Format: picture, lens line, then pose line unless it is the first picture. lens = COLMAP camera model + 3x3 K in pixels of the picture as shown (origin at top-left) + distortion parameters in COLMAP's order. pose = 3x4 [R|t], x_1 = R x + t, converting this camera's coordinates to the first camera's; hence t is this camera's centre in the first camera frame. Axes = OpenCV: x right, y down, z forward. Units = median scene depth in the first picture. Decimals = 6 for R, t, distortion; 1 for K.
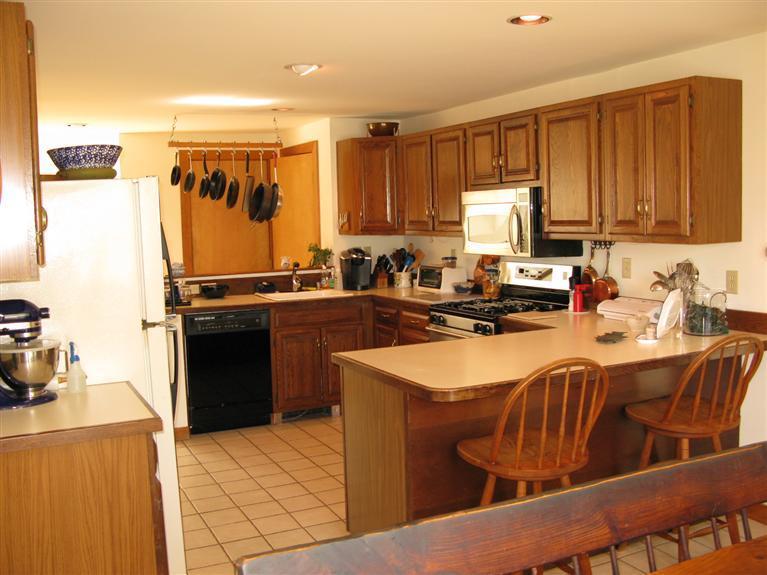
lens RADIAL K [[789.4, 0, 383.5], [0, 789.4, 287.5], [0, 0, 1]] dist [-0.124745, 0.030988]
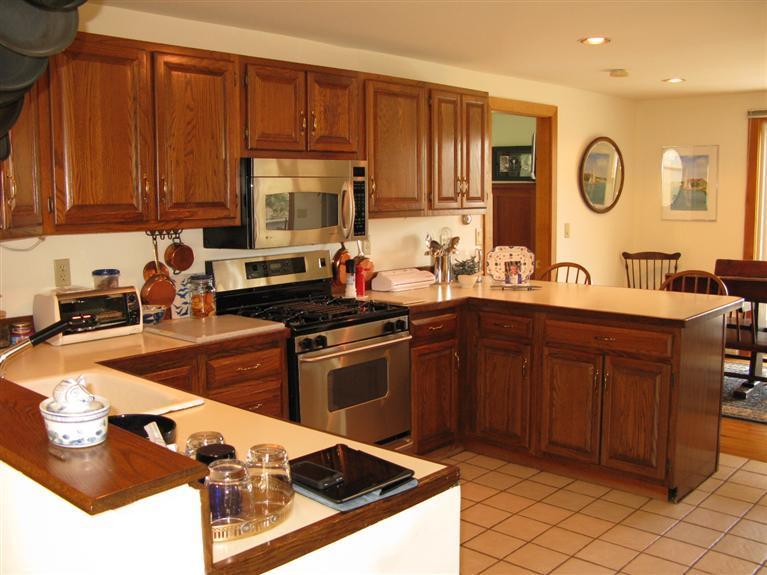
lens RADIAL K [[789.4, 0, 383.5], [0, 789.4, 287.5], [0, 0, 1]] dist [-0.124745, 0.030988]
pose [[-0.374175, -0.084363, 0.923513, -0.631724], [0.101047, 0.986215, 0.131032, -0.098759], [-0.921837, 0.142347, -0.360492, 1.282618]]
